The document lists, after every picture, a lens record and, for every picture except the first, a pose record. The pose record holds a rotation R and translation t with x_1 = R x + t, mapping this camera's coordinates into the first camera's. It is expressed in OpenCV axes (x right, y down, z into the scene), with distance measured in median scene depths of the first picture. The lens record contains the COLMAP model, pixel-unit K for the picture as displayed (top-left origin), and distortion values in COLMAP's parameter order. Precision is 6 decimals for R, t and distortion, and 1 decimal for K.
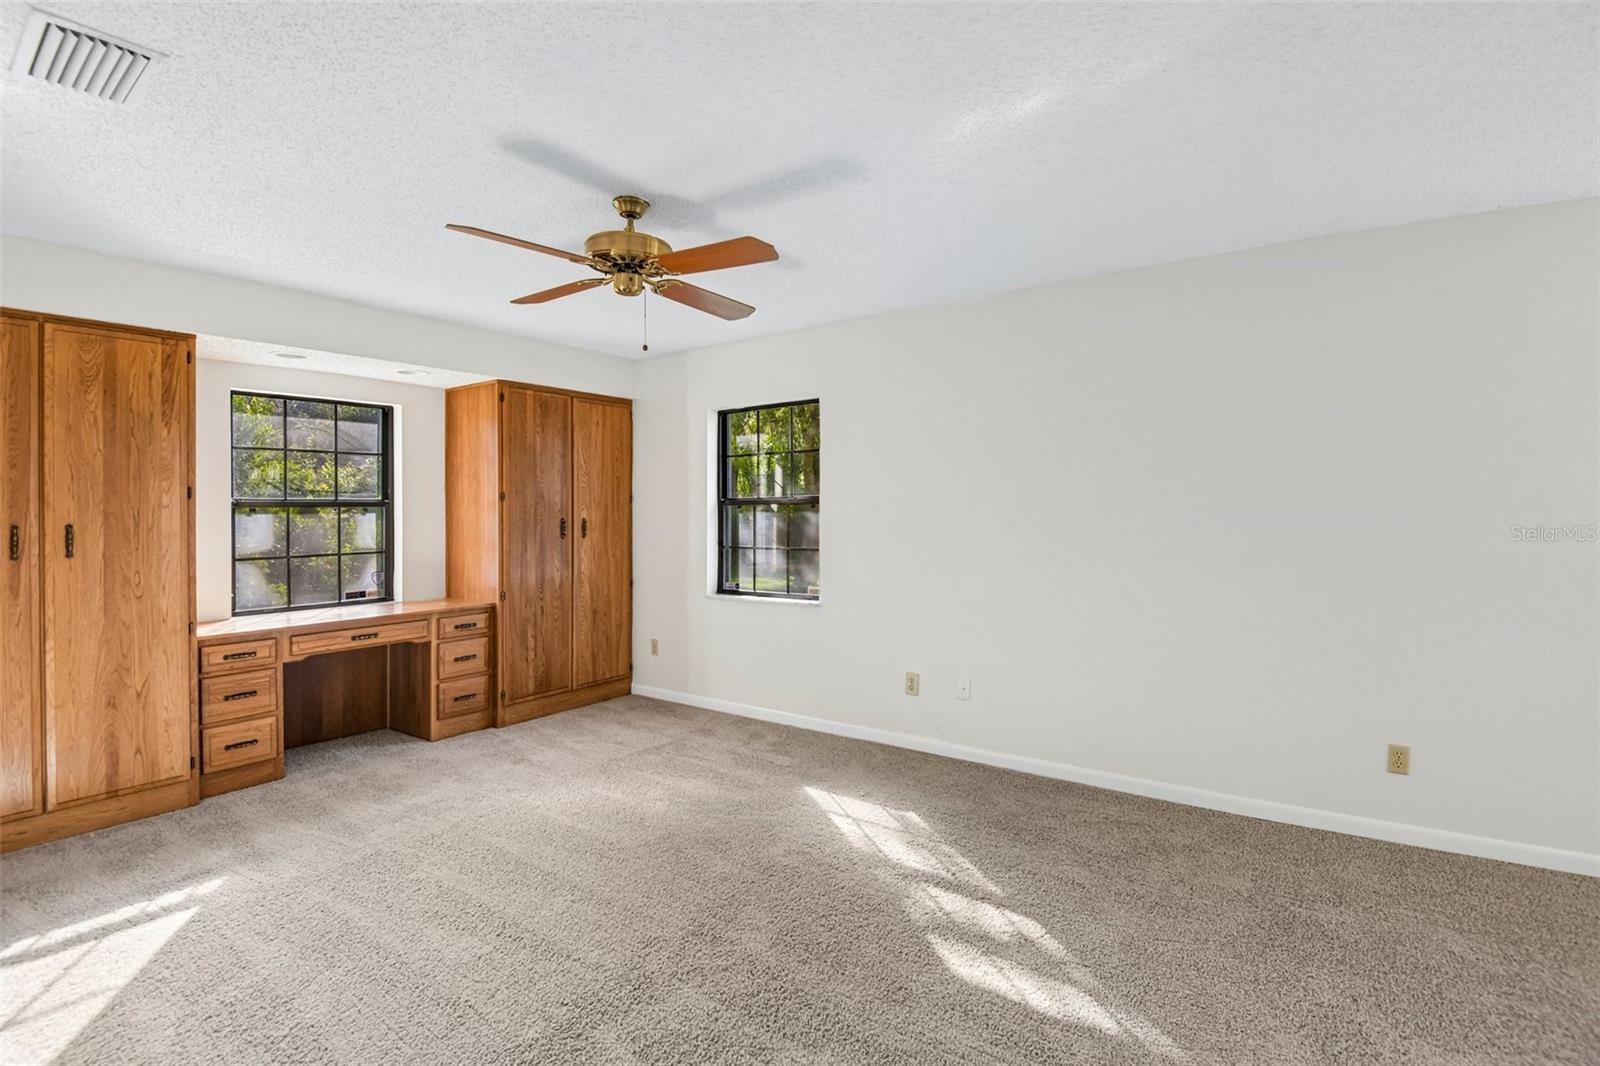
lens RADIAL K [[761.3, 0, 770.6], [0, 761.3, 518.5], [0, 0, 1]] dist [0.000409, -0.001574]
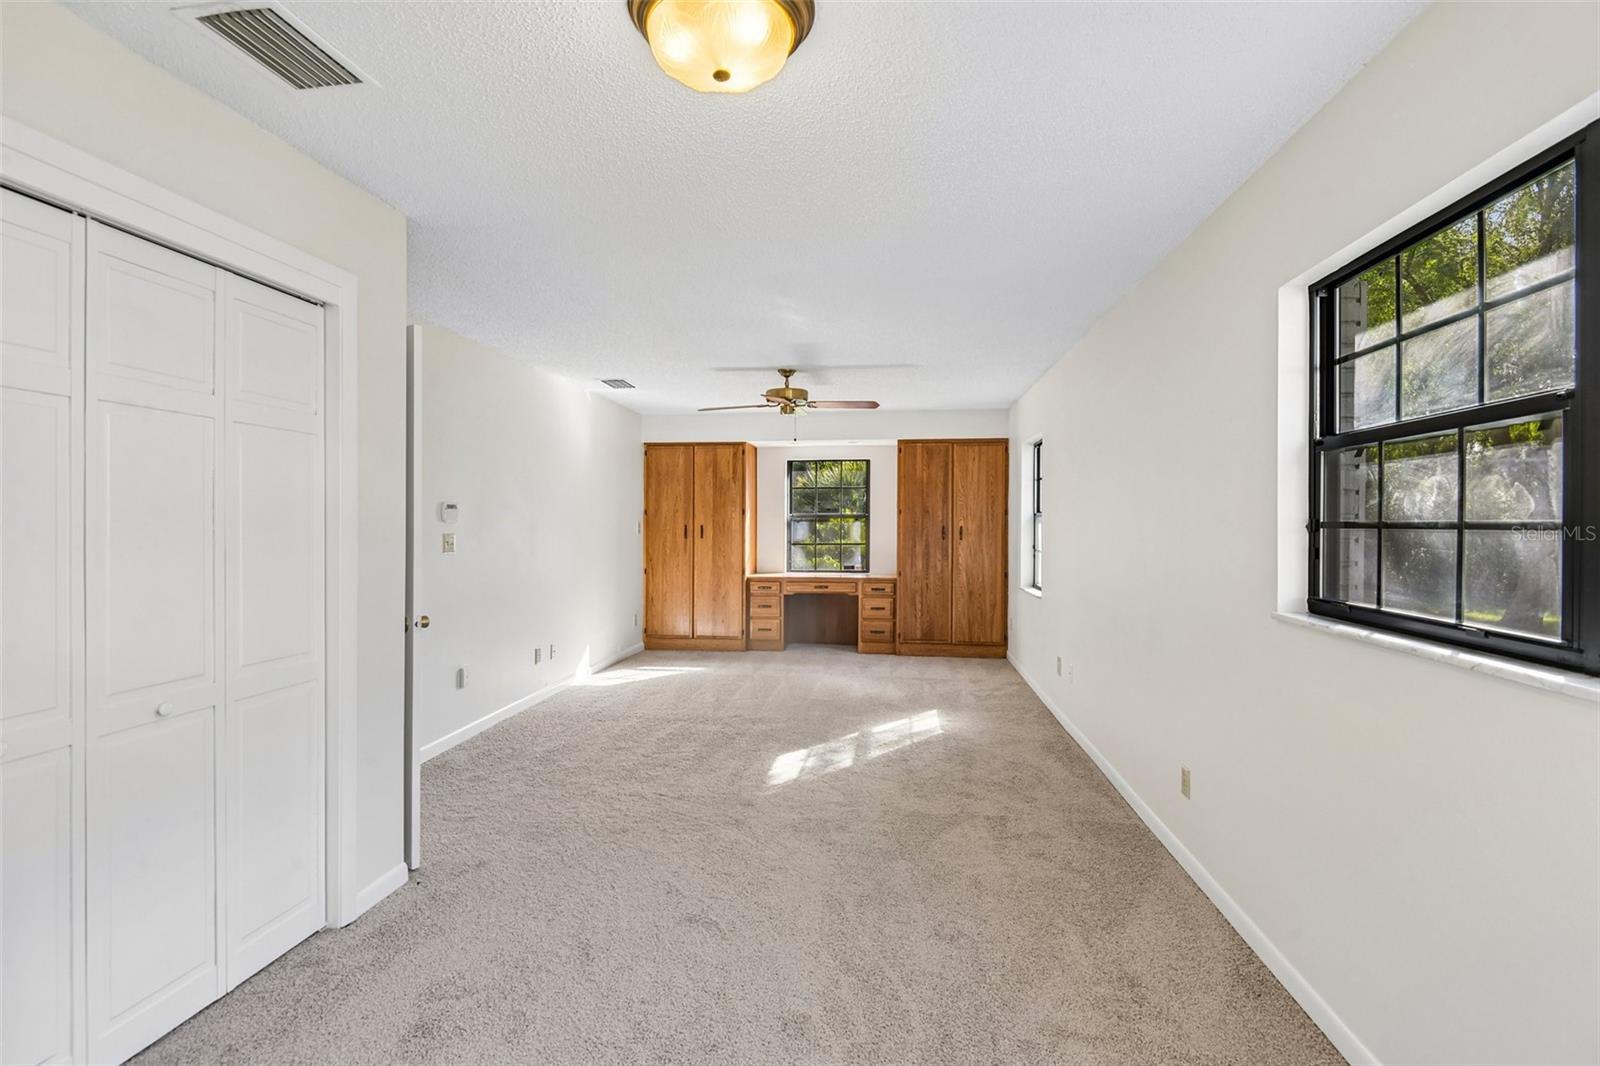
lens RADIAL K [[761.3, 0, 792.5], [0, 761.3, 523.0], [0, 0, 1]] dist [0.000409, -0.001574]
pose [[0.492500, 0.012921, -0.870216, 0.962924], [-0.012368, 0.999893, 0.007847, -0.015610], [0.870224, 0.006898, 0.492607, 0.014882]]
